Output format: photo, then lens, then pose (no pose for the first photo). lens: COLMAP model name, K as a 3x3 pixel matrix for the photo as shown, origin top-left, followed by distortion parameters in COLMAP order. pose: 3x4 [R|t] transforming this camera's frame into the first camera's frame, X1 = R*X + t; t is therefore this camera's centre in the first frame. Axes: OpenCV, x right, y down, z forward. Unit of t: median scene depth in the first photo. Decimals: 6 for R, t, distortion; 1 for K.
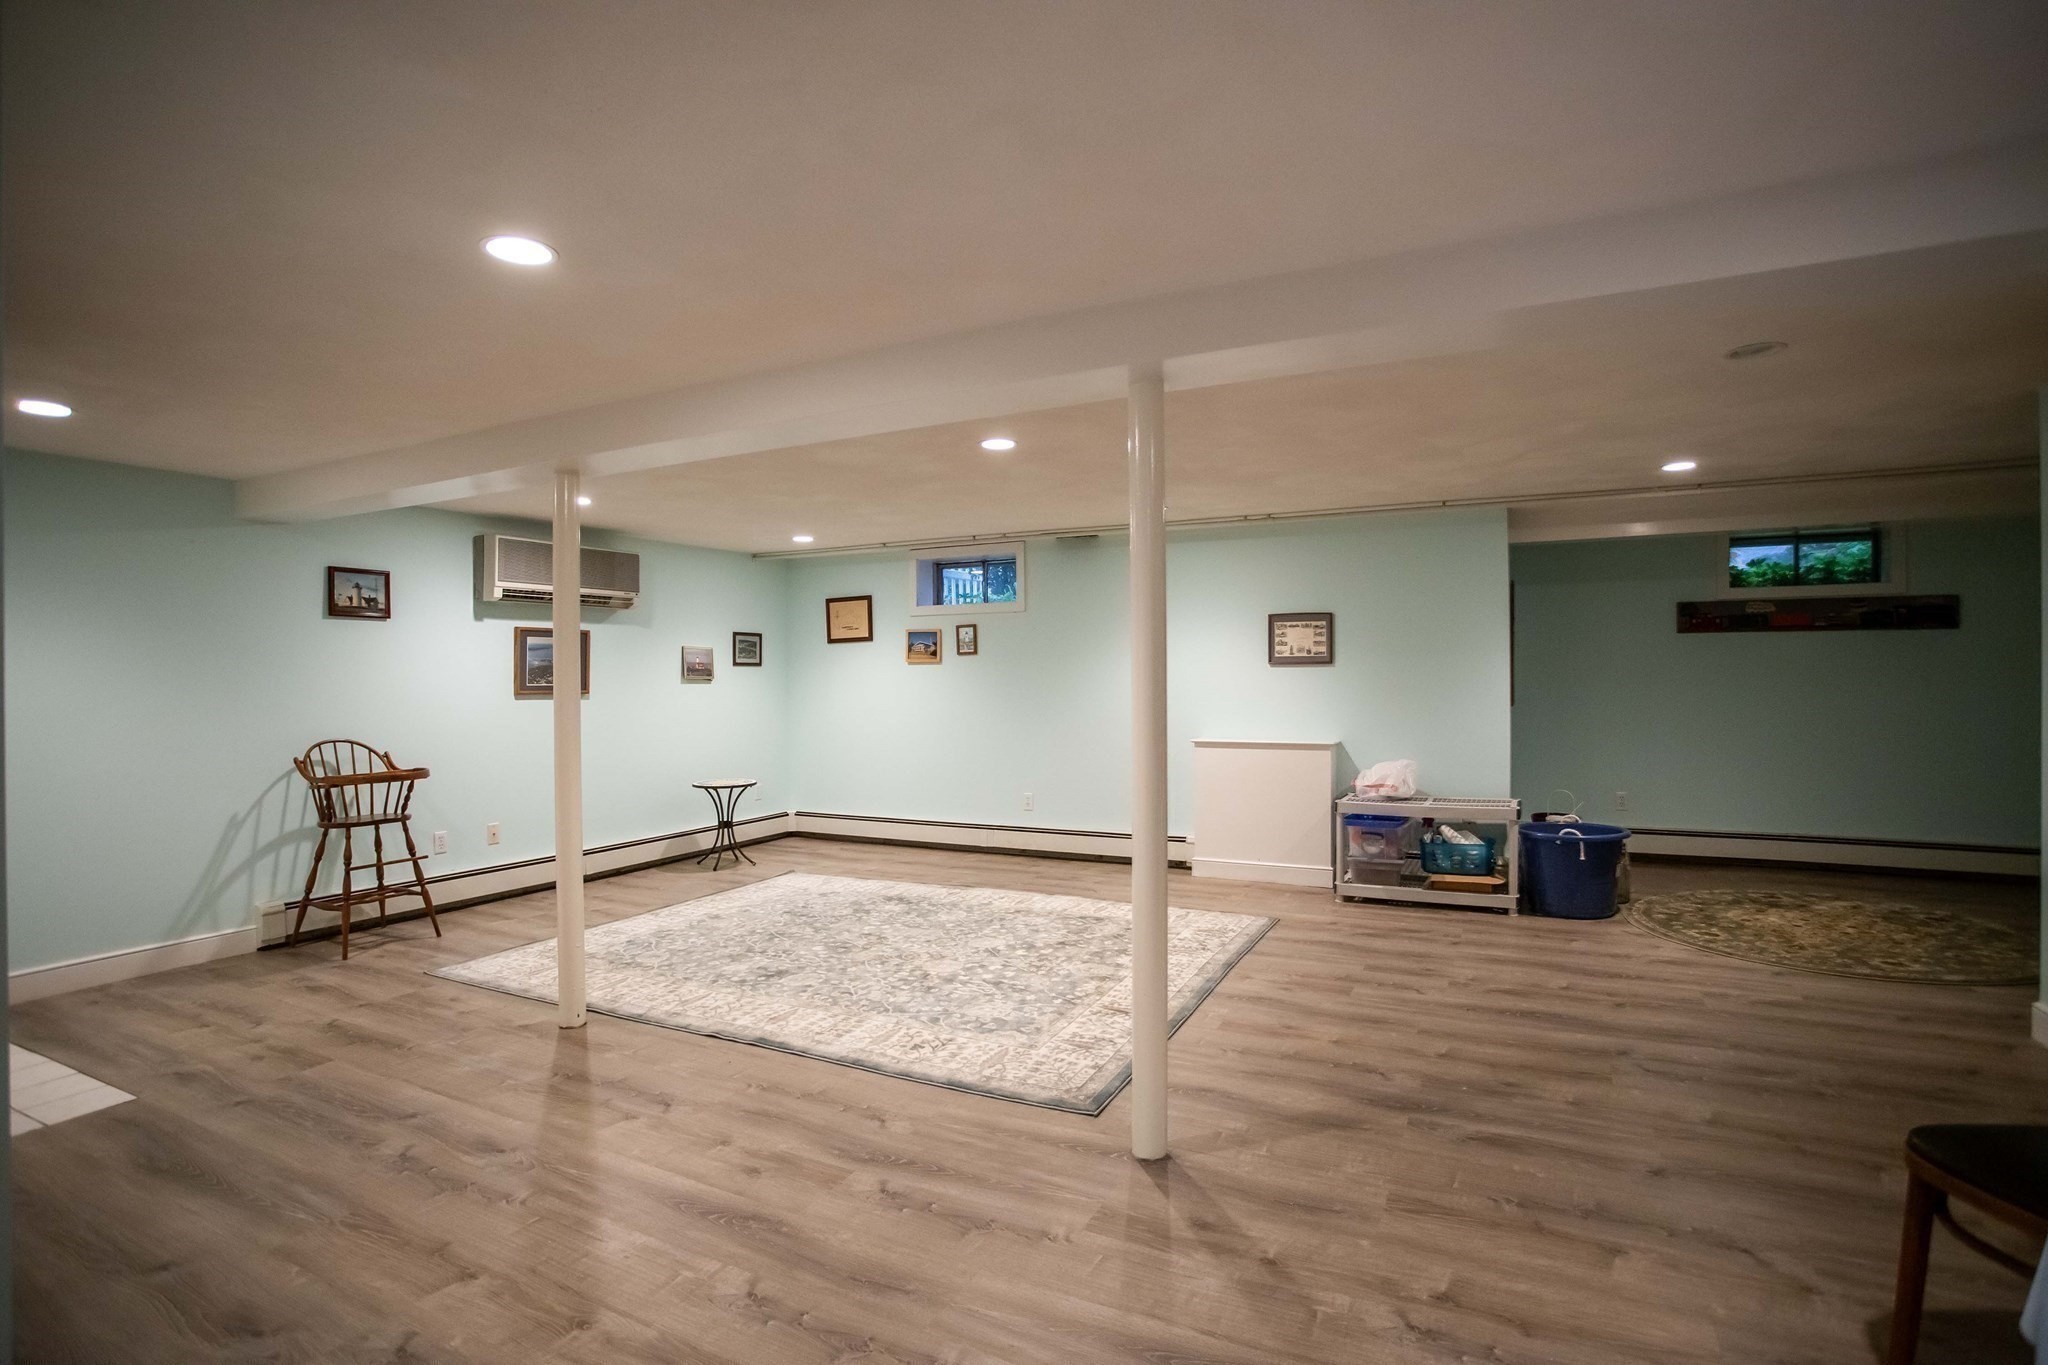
lens RADIAL K [[996.8, 0, 1034.1], [0, 996.8, 681.1], [0, 0, 1]] dist [-0.082778, 0.040291]
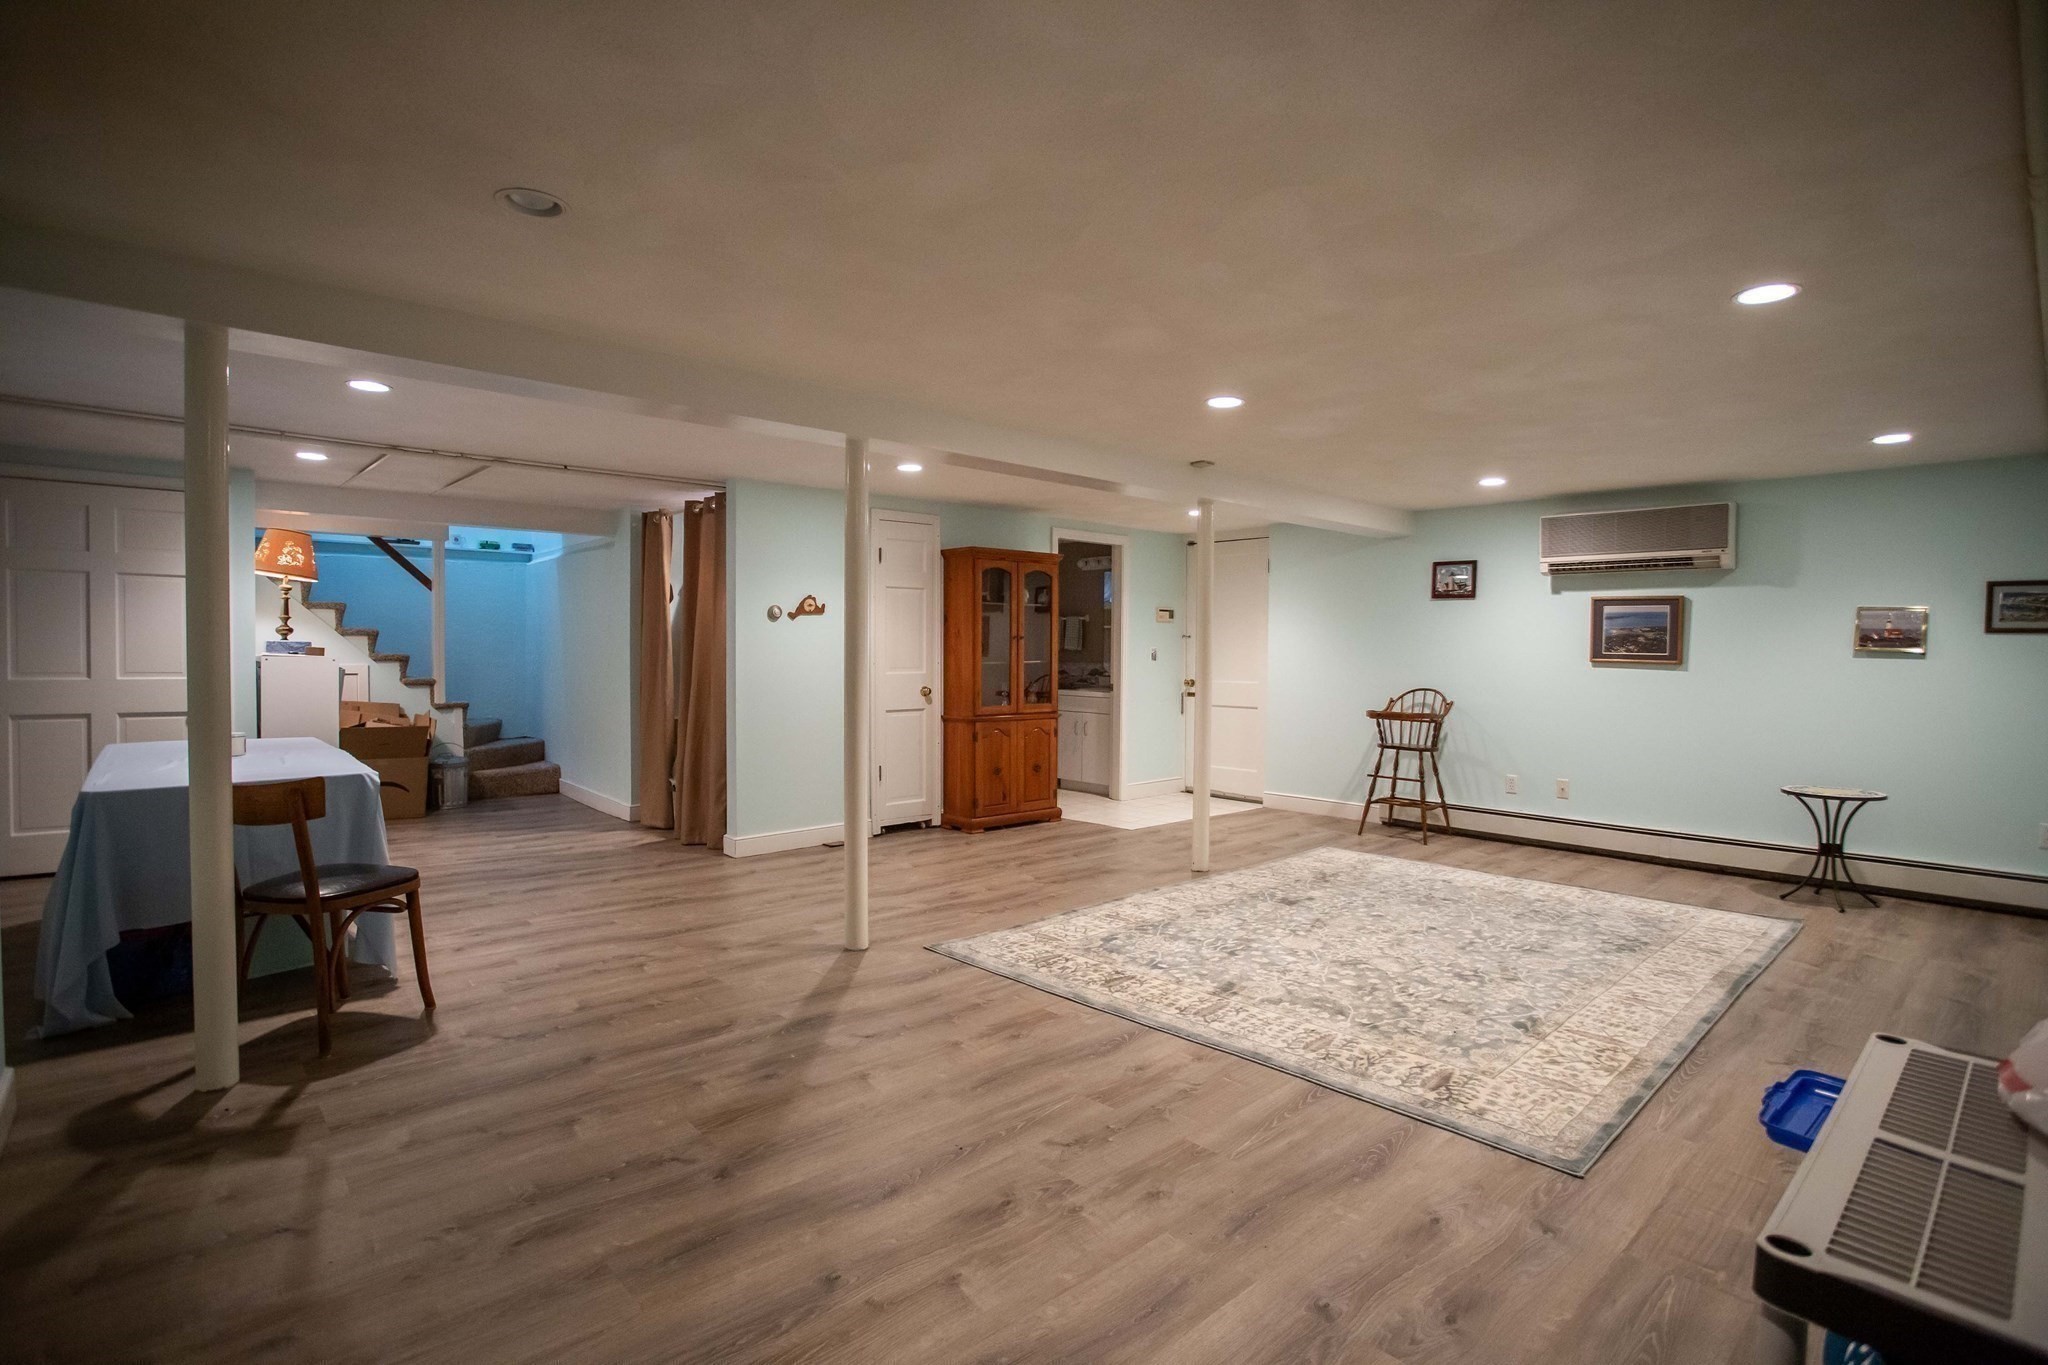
lens RADIAL K [[996.8, 0, 1034.1], [0, 996.8, 681.1], [0, 0, 1]] dist [-0.082778, 0.040291]
pose [[-0.346299, 0.034760, -0.937480, 0.877352], [-0.015557, 0.998963, 0.042786, -0.001520], [0.937995, 0.029401, -0.345399, 1.075215]]
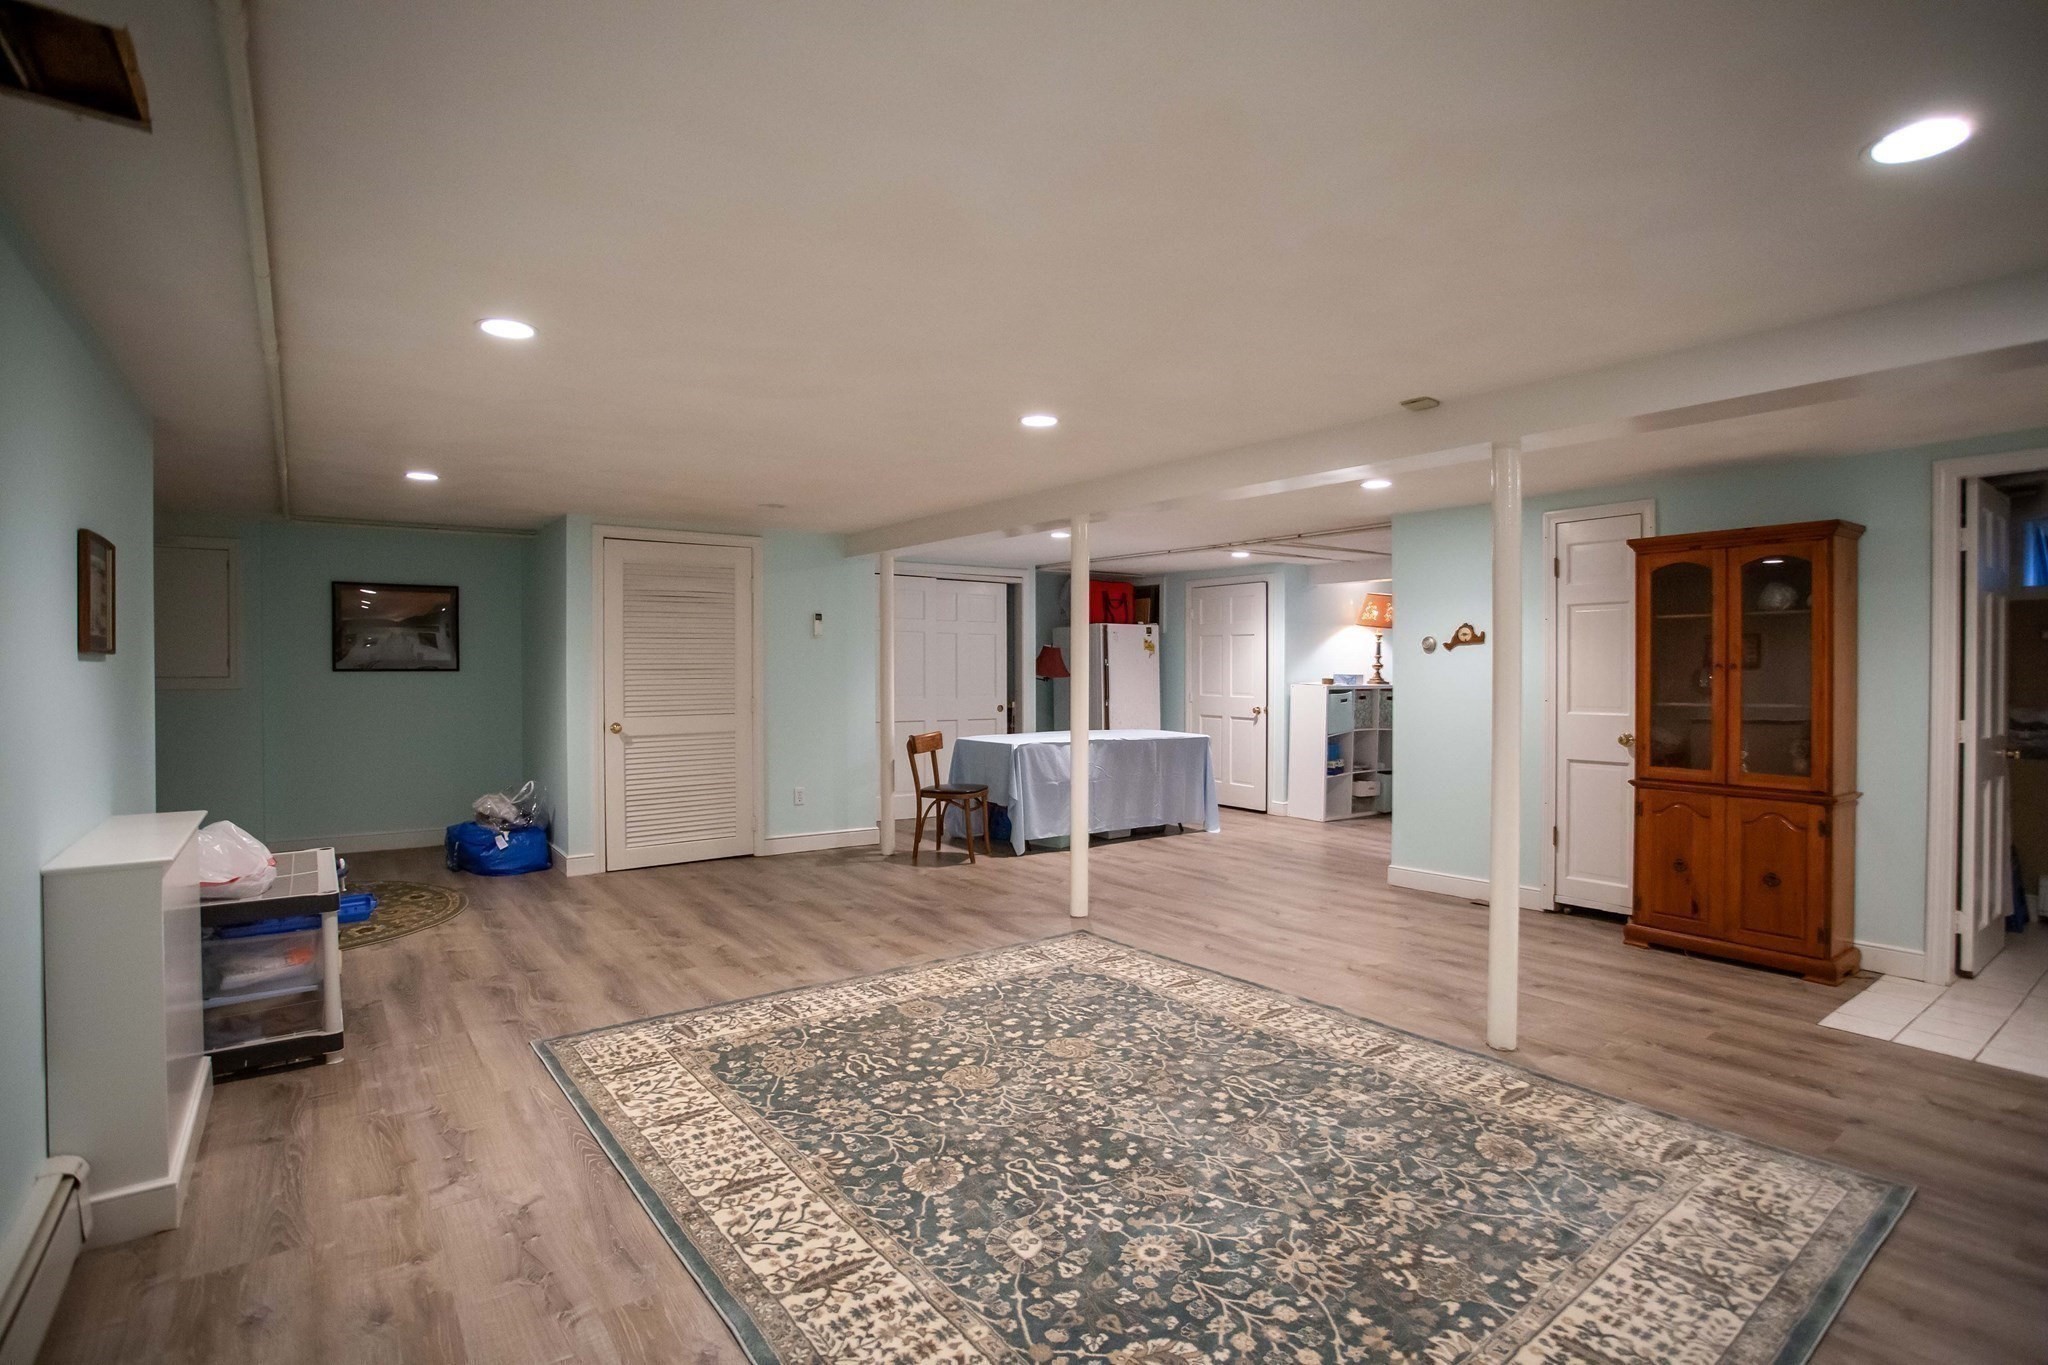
lens RADIAL K [[995.0, 0, 1033.8], [0, 995.0, 679.3], [0, 0, 1]] dist [-0.072254, 0.029873]
pose [[-0.897183, 0.002954, 0.441649, -0.405993], [0.011375, 0.999800, 0.016421, -0.012704], [-0.441512, 0.019757, -0.897038, 1.692256]]
